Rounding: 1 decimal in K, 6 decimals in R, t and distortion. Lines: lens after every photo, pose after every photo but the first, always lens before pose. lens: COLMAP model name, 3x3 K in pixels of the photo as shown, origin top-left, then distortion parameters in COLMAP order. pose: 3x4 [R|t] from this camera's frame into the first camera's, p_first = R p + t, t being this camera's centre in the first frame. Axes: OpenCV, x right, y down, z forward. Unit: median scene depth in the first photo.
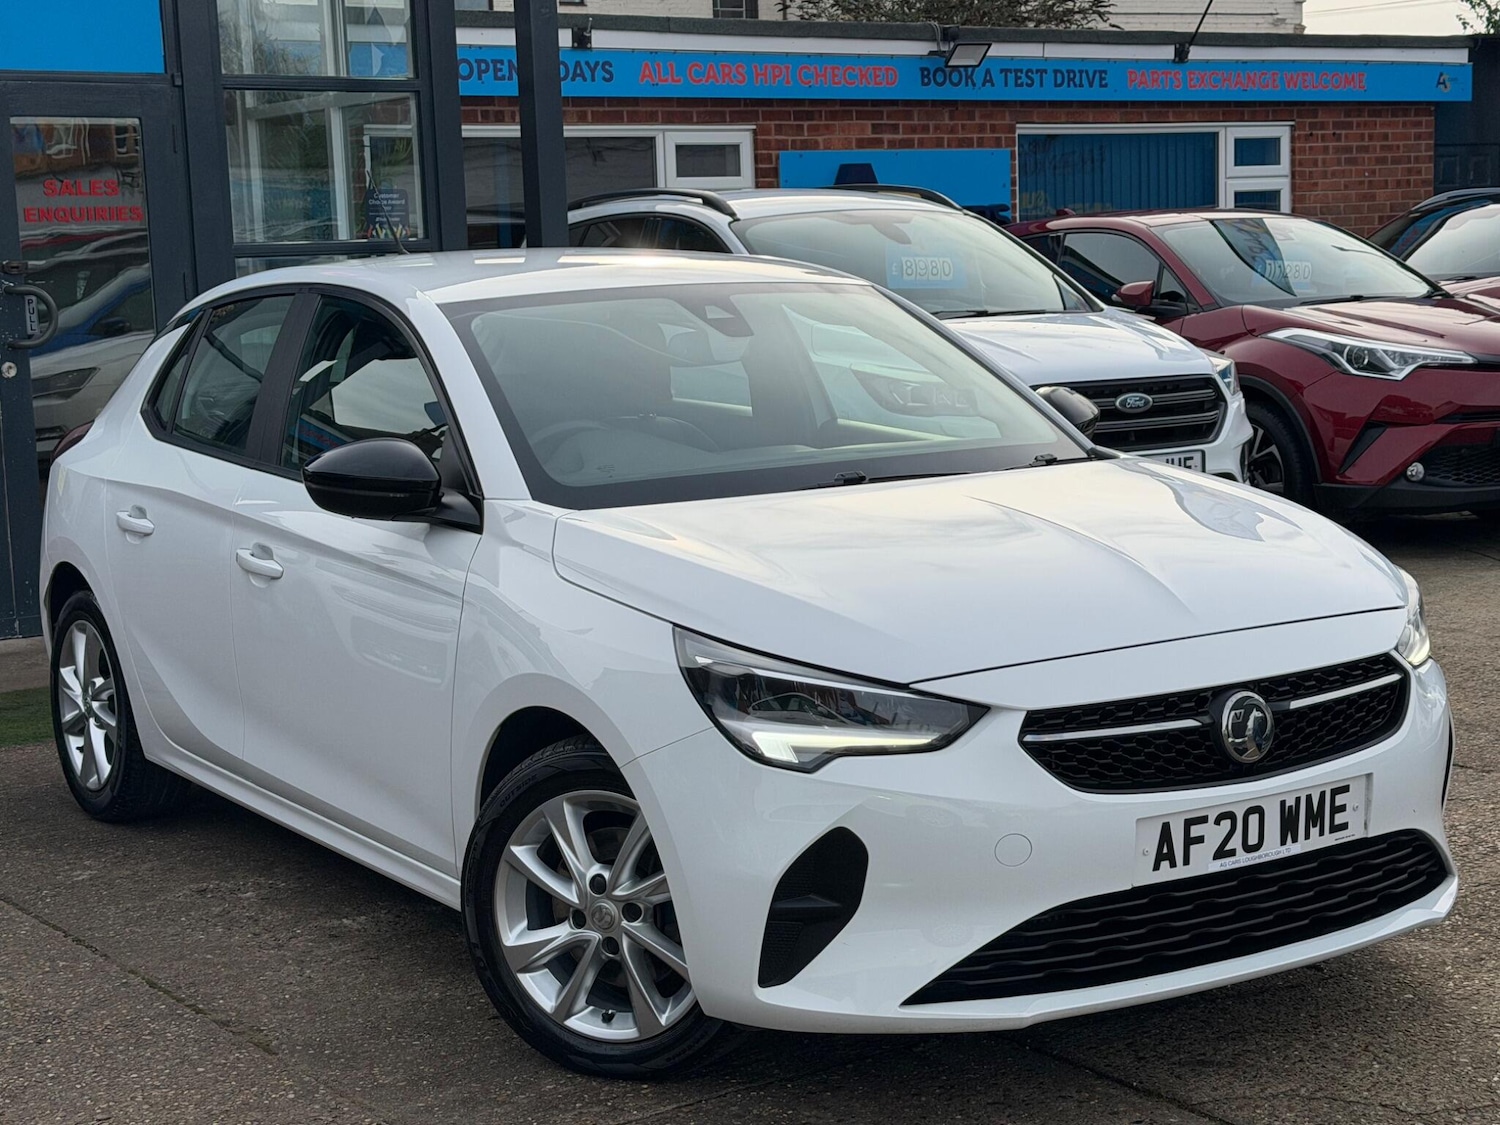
lens RADIAL K [[2507.5, 0, 747.5], [0, 2507.5, 554.0], [0, 0, 1]] dist [0.137636, 0.000000]
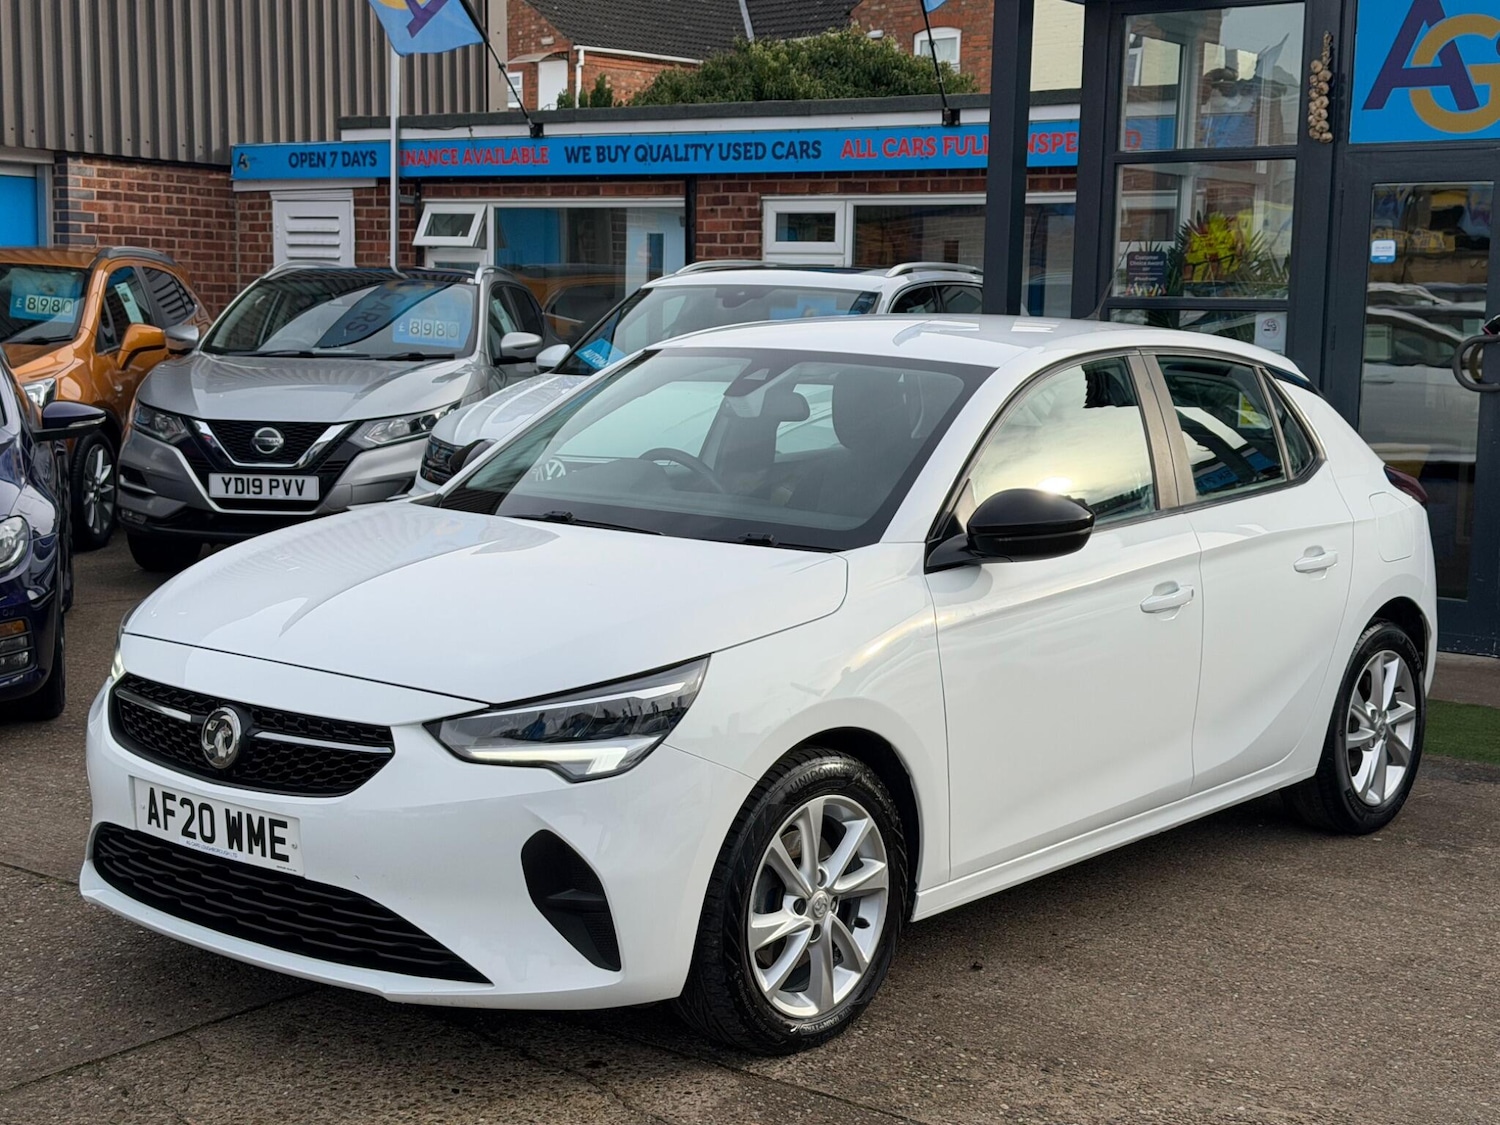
lens RADIAL K [[2051.4, 0, 751.9], [0, 2051.4, 578.6], [0, 0, 1]] dist [0.089458, 0.000000]
pose [[0.321896, 0.170384, -0.931318, 1.966978], [-0.149346, 0.980496, 0.127762, -0.267662], [0.934922, 0.097963, 0.341064, 1.565370]]
